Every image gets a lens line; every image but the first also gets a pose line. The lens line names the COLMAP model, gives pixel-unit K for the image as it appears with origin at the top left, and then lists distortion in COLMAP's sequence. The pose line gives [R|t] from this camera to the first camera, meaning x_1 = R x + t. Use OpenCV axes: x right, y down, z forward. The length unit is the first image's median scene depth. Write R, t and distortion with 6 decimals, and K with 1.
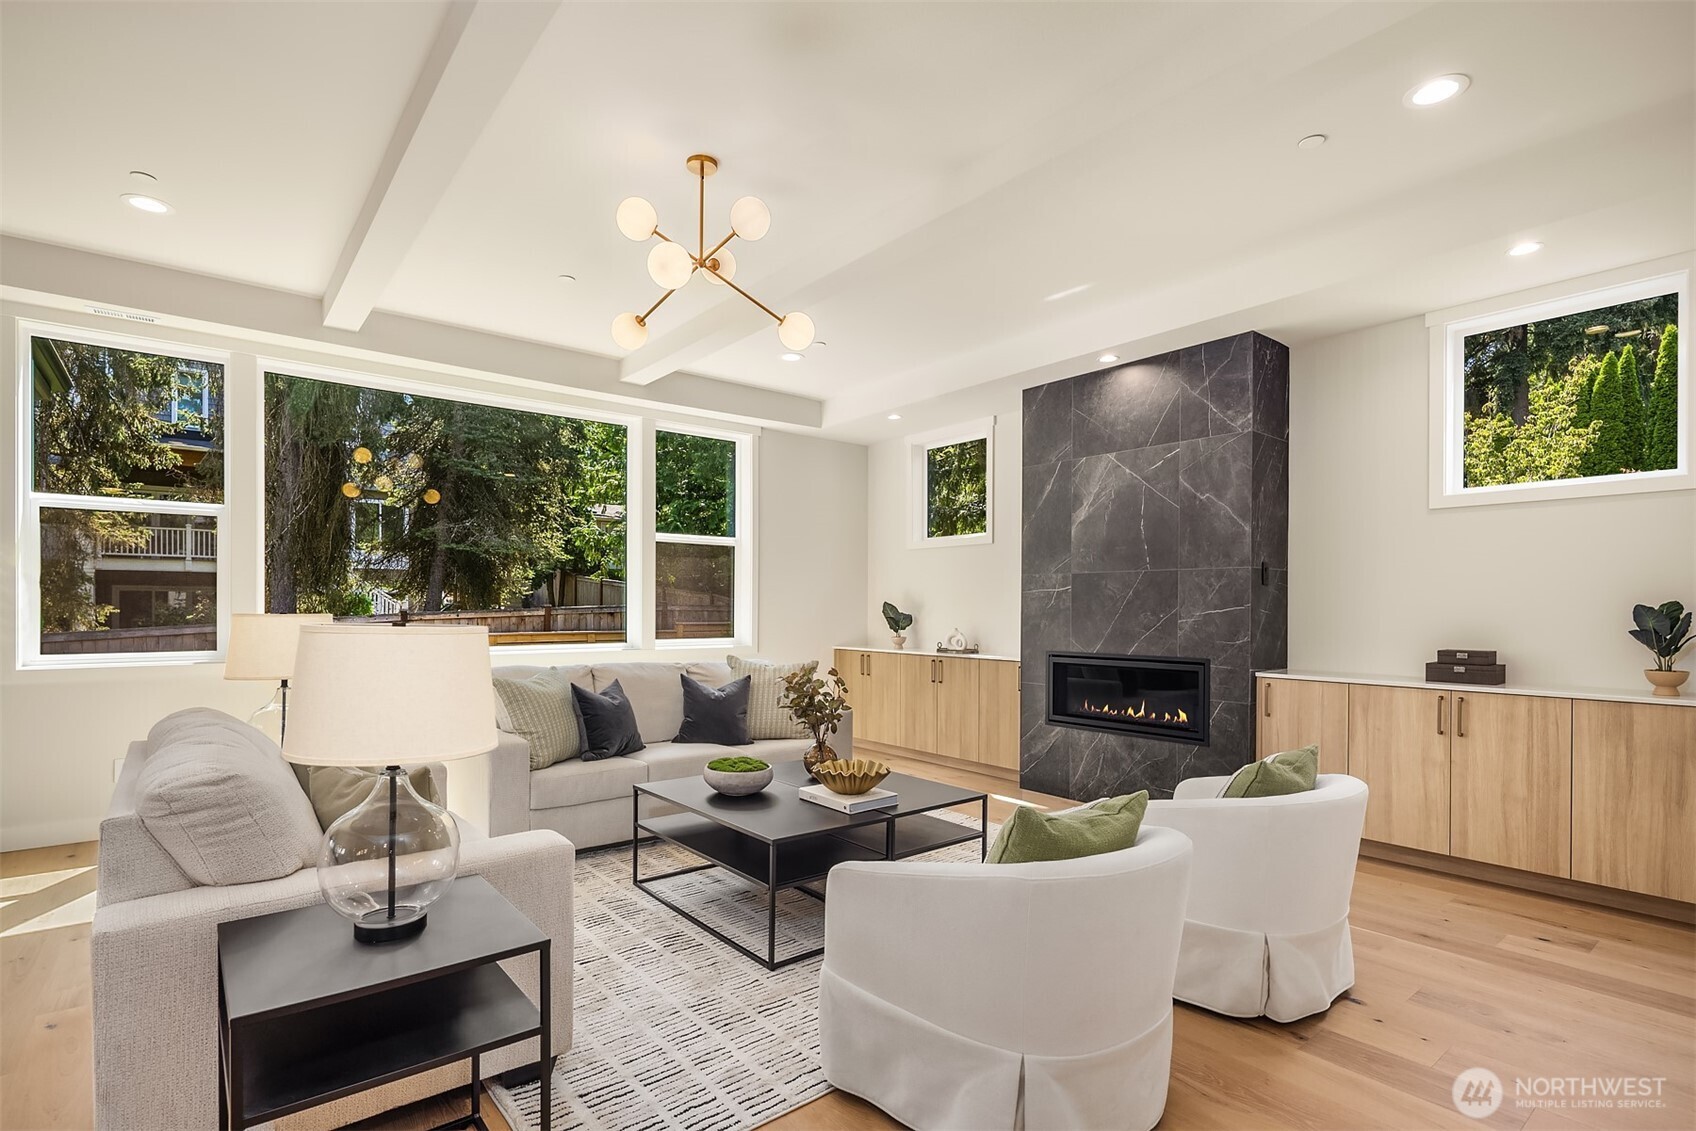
lens RADIAL K [[818.7, 0, 838.9], [0, 818.7, 606.3], [0, 0, 1]] dist [0.003028, -0.000624]
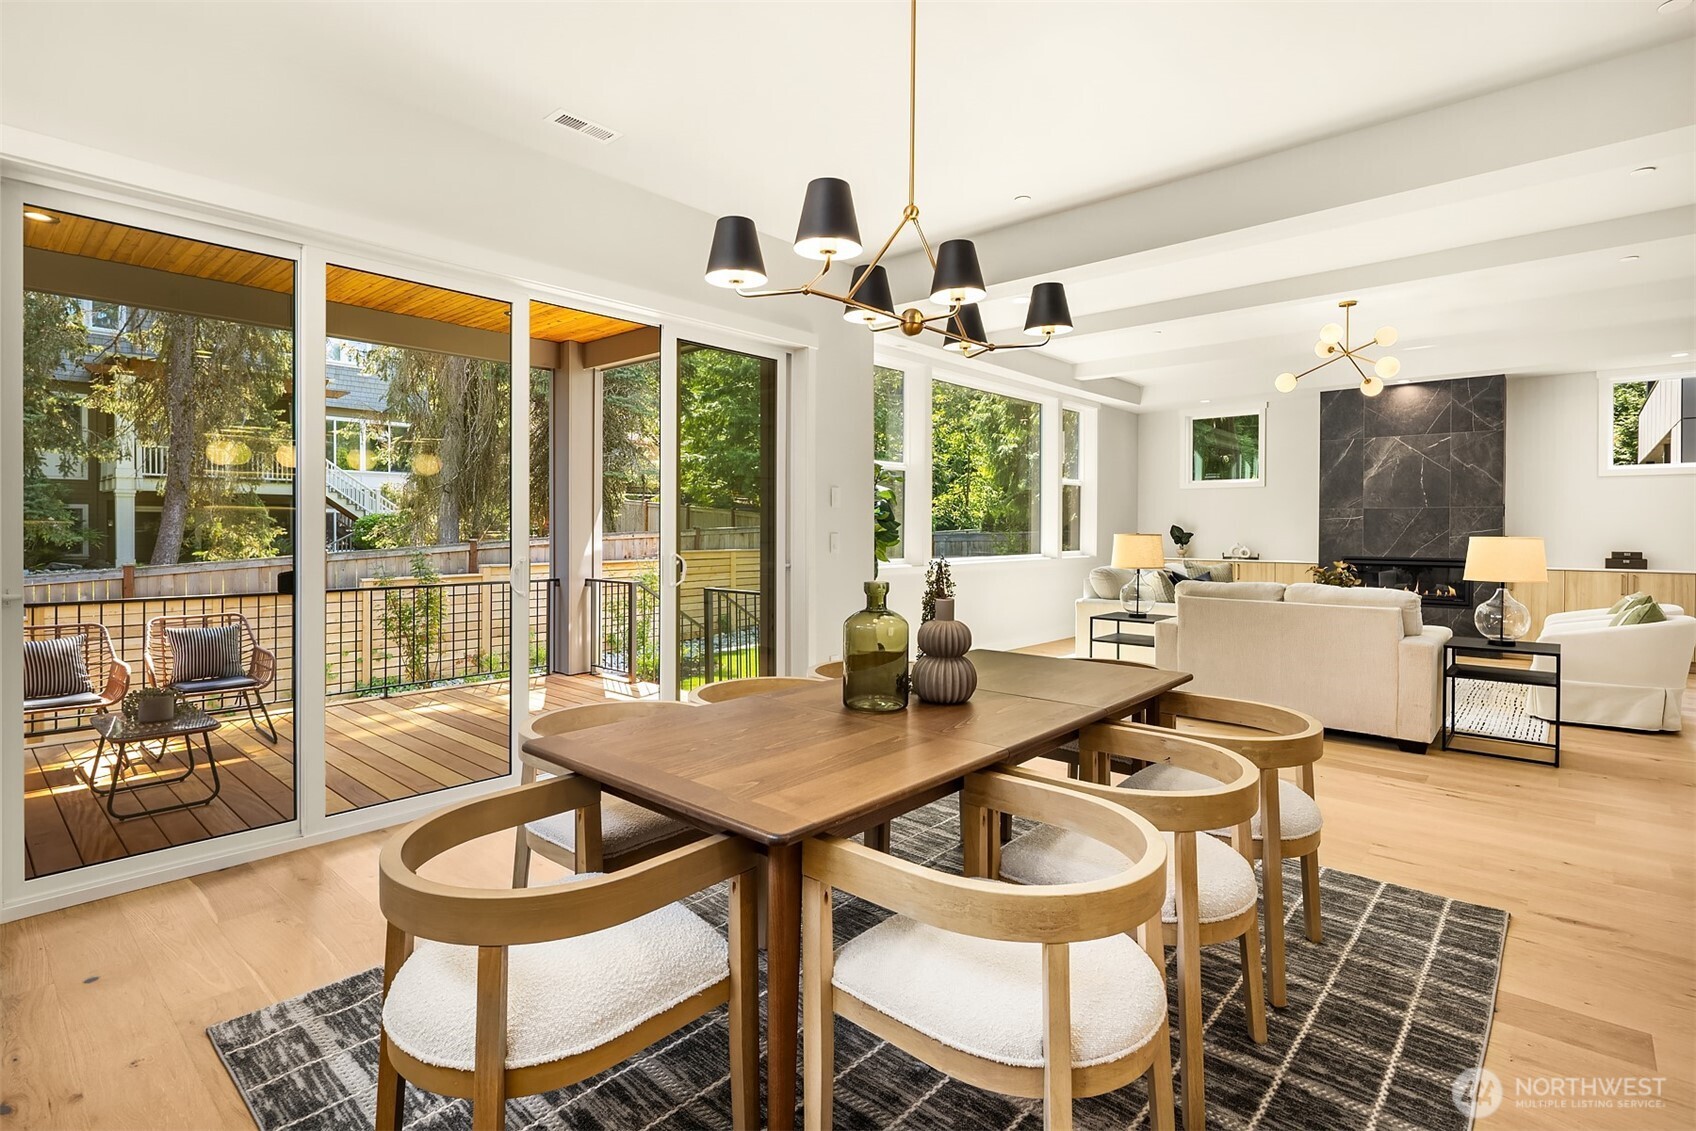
lens RADIAL K [[818.7, 0, 858.2], [0, 818.7, 529.6], [0, 0, 1]] dist [0.003028, -0.000624]
pose [[0.985426, -0.002101, 0.170092, -1.033440], [0.001339, 0.999989, 0.004594, -0.007342], [-0.170099, -0.004299, 0.985418, -0.454423]]
